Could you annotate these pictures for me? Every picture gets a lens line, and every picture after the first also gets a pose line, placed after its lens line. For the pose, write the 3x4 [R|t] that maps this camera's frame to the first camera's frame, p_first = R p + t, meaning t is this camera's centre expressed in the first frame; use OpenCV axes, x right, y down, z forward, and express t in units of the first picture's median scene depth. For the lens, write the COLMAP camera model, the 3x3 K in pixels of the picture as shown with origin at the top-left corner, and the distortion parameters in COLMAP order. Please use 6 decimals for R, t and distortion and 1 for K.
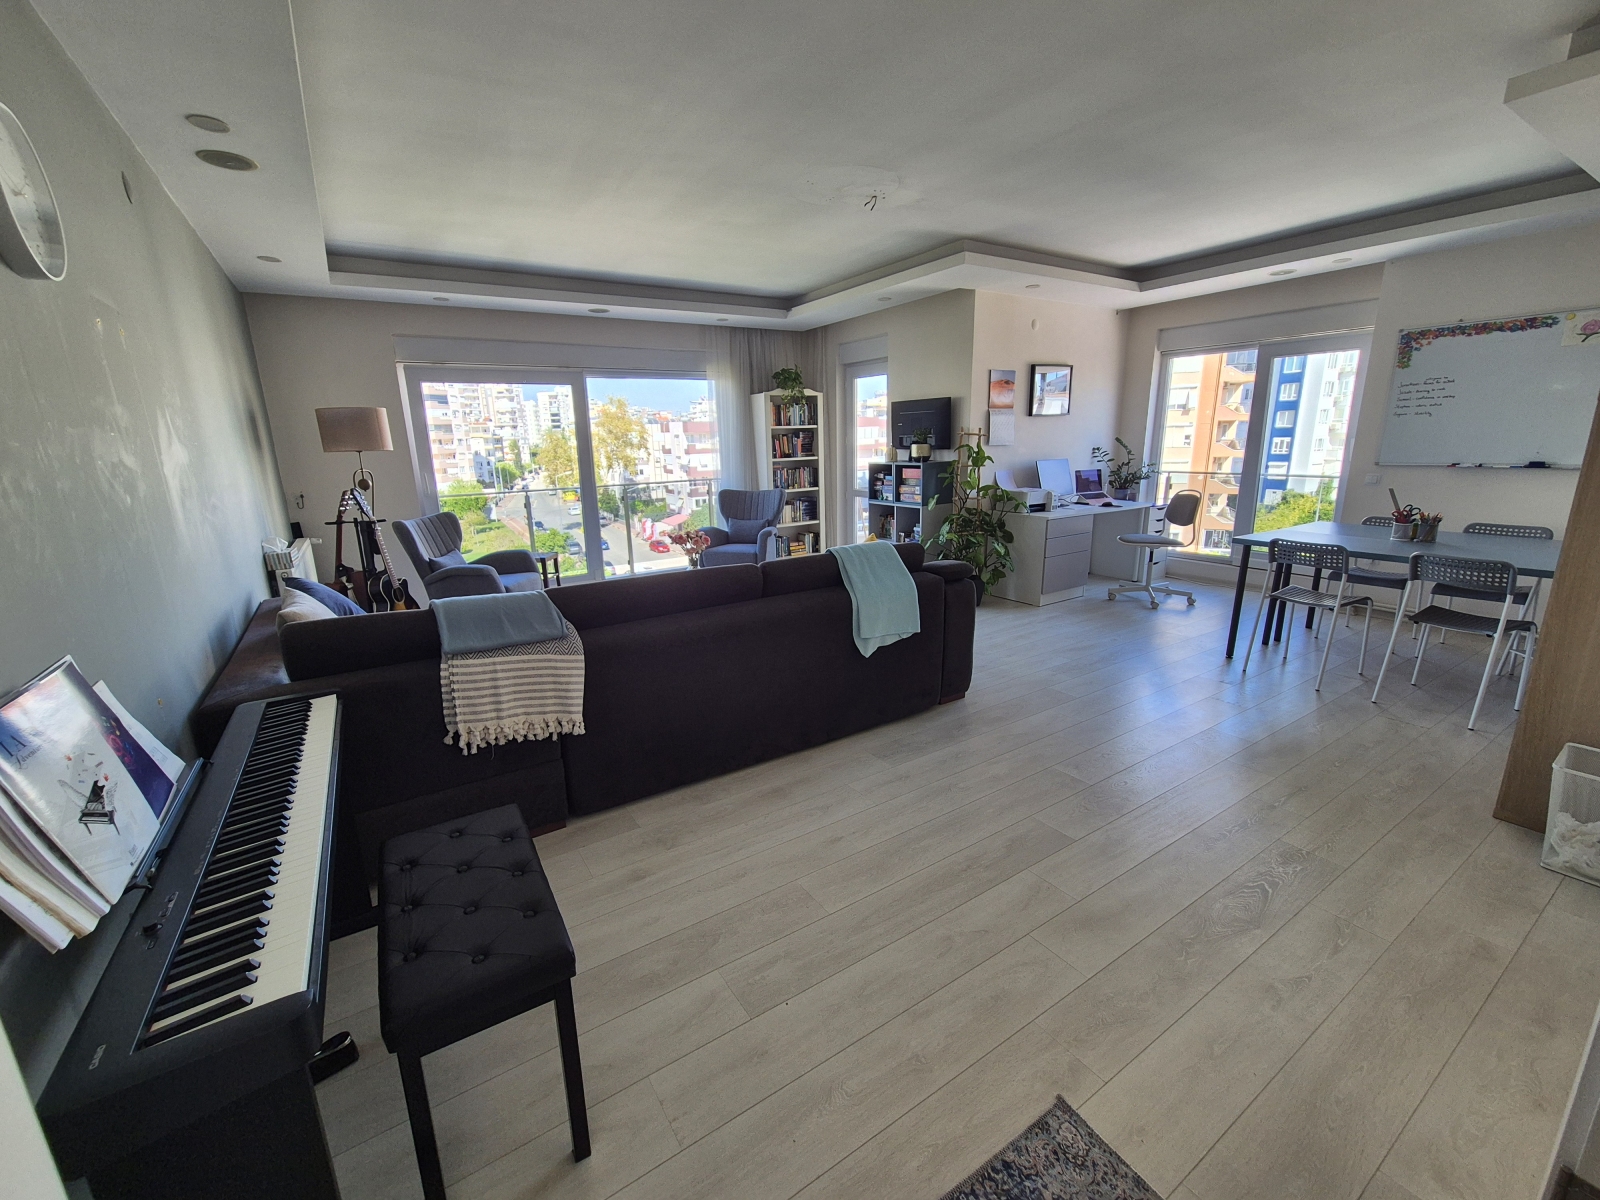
lens RADIAL K [[655.8, 0, 794.0], [0, 655.8, 602.3], [0, 0, 1]] dist [0.003461, -0.000428]
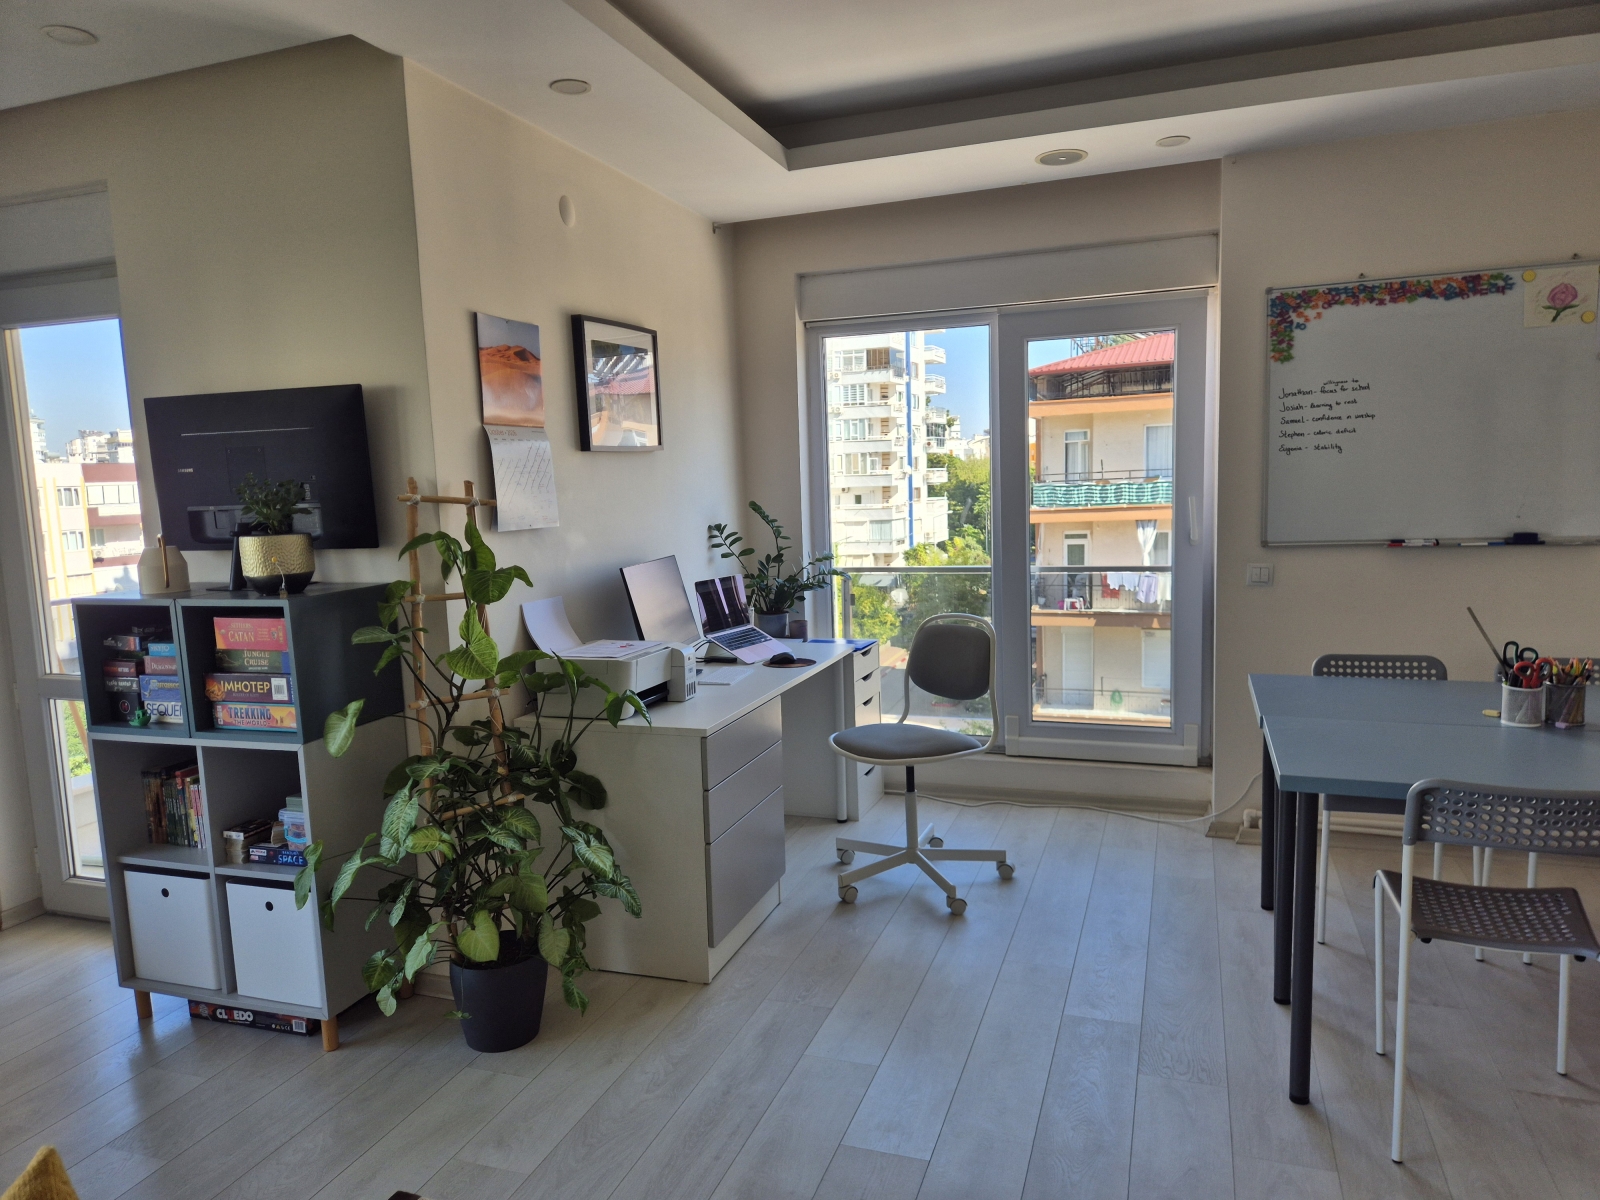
lens RADIAL K [[1068.5, 0, 802.6], [0, 1068.5, 604.4], [0, 0, 1]] dist [0.071845, -0.065064]
pose [[0.789431, -0.076601, 0.609041, 0.076617], [0.165977, 0.981862, -0.091646, -0.117793], [-0.590974, 0.173435, 0.787826, 0.448852]]
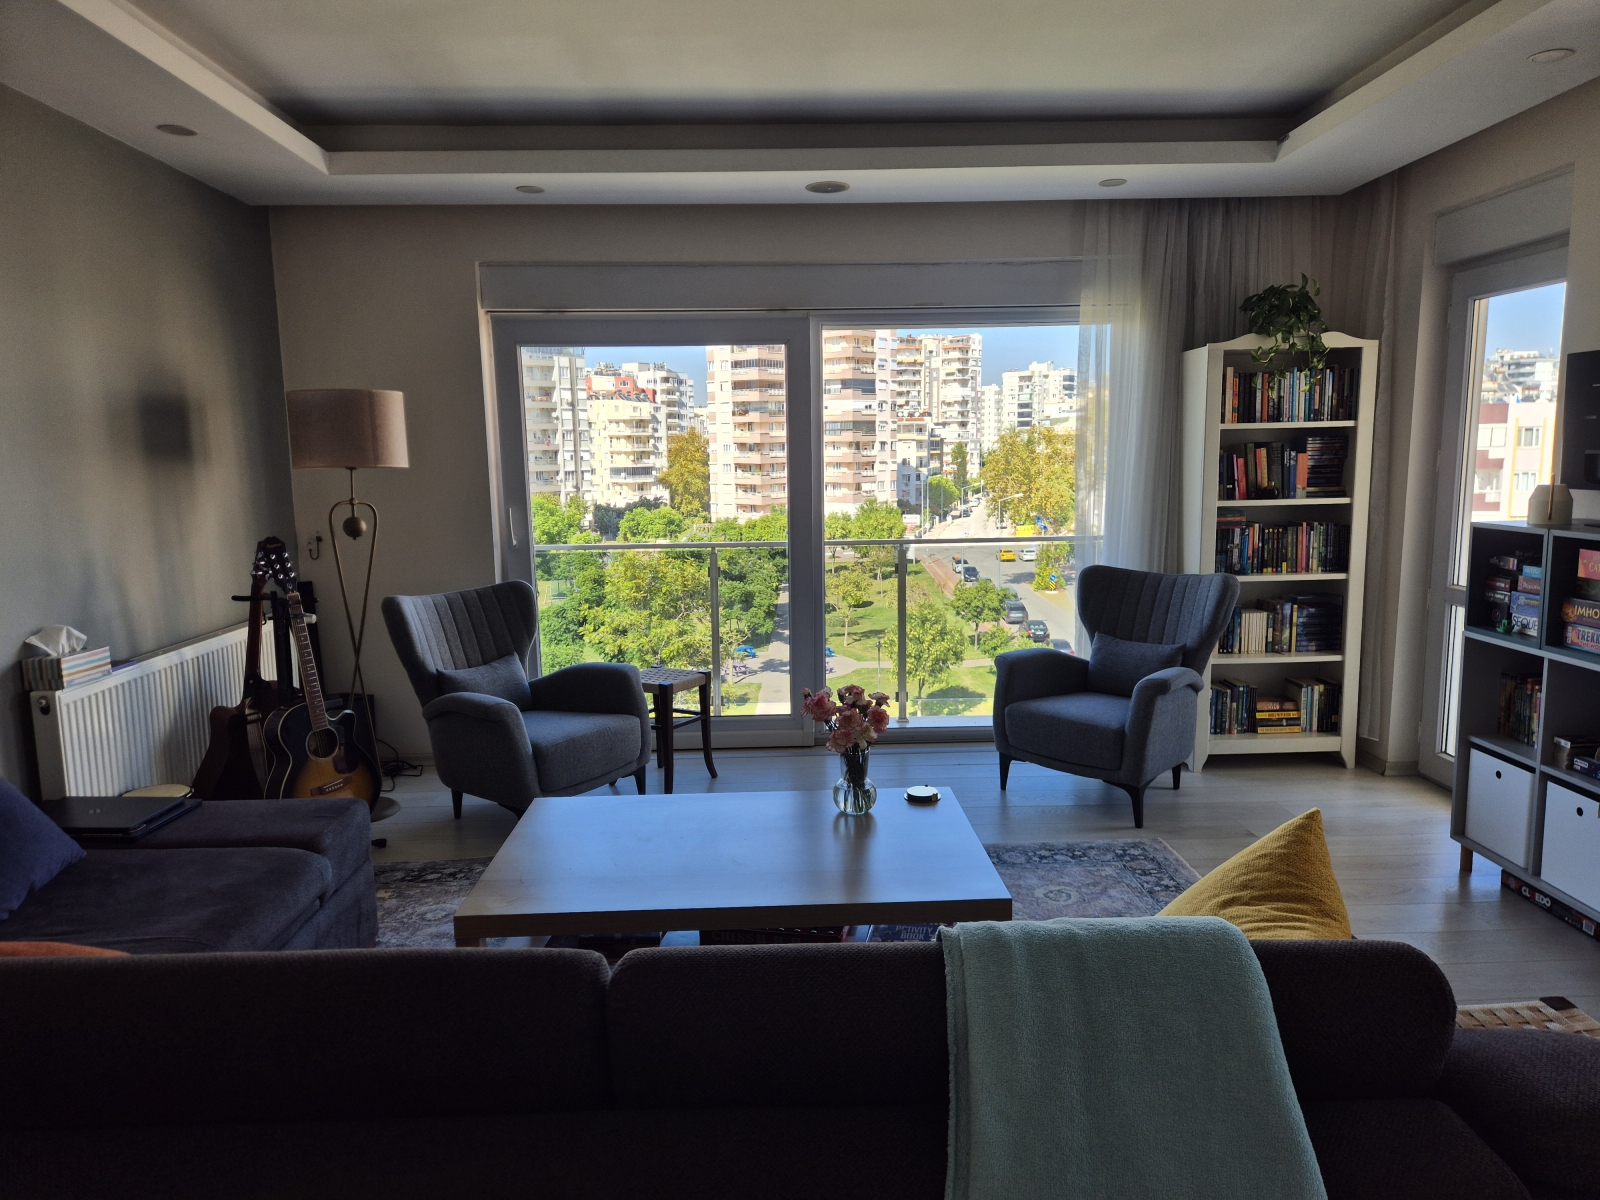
lens RADIAL K [[1068.5, 0, 802.6], [0, 1068.5, 604.4], [0, 0, 1]] dist [0.071845, -0.065064]
pose [[0.858999, 0.085560, -0.504778, 0.104759], [-0.132897, 0.989405, -0.058450, -0.089600], [0.494429, 0.117292, 0.861268, 0.329093]]
